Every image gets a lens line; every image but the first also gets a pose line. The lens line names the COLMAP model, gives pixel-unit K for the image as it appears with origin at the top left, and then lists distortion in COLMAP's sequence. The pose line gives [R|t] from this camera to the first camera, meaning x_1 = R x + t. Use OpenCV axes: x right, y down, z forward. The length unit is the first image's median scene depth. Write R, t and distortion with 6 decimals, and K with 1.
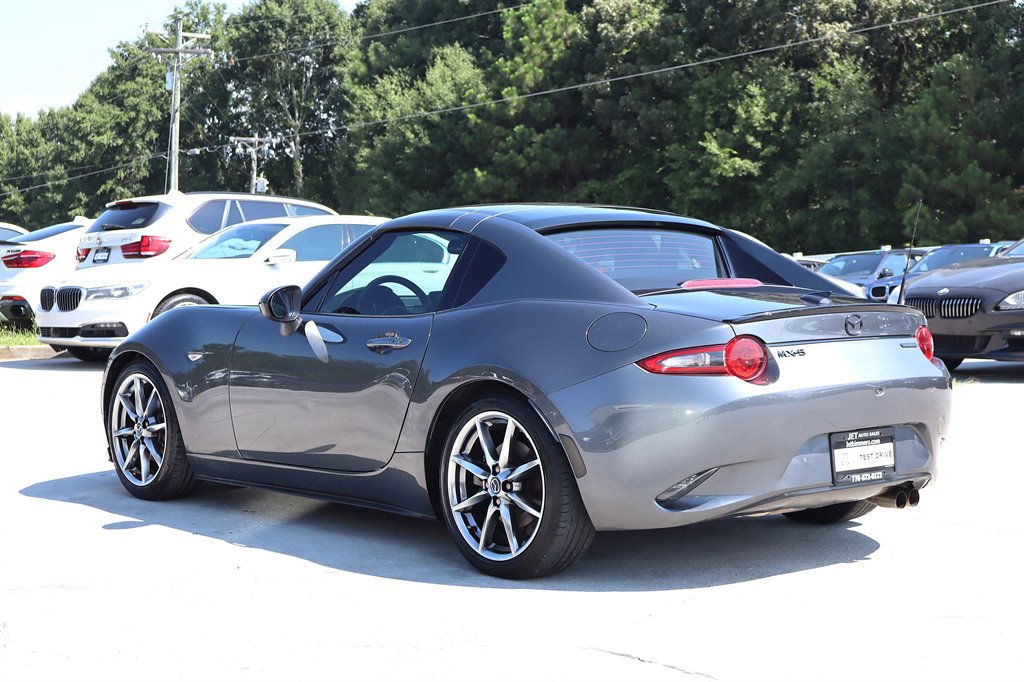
lens RADIAL K [[1909.4, 0, 510.3], [0, 1909.4, 347.4], [0, 0, 1]] dist [0.124598, 0.000000]
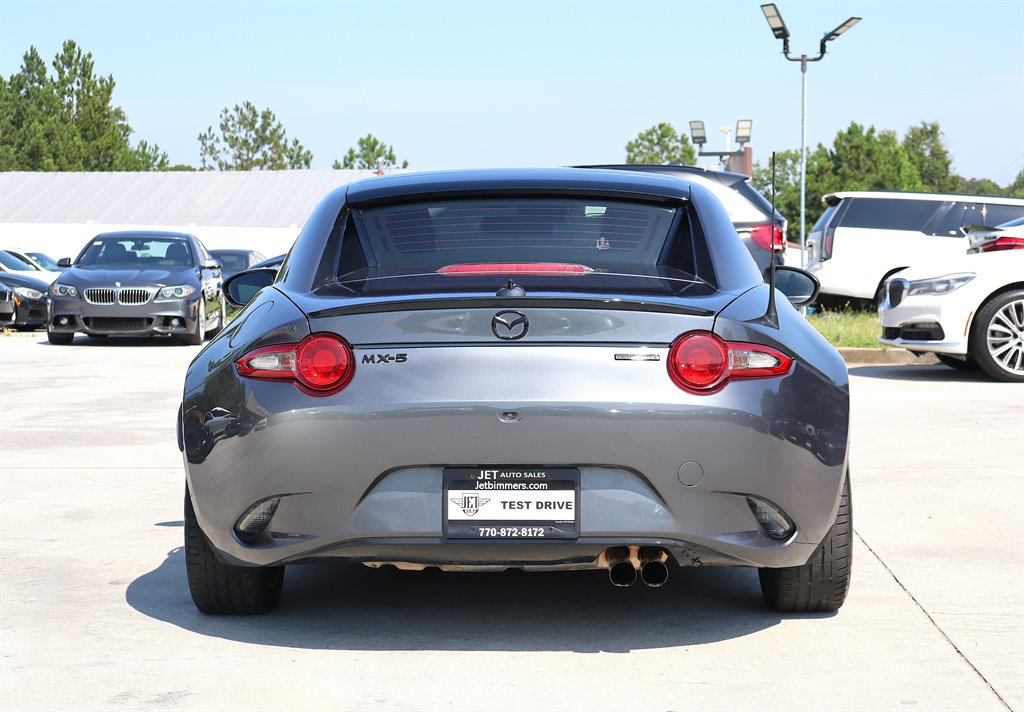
lens RADIAL K [[2300.7, 0, 519.6], [0, 2300.7, 359.9], [0, 0, 1]] dist [0.170151, 0.000000]
pose [[0.724301, 0.039674, -0.688341, 0.778095], [-0.039859, 0.999083, 0.015643, -0.012246], [0.688330, 0.016107, 0.725218, 0.352252]]
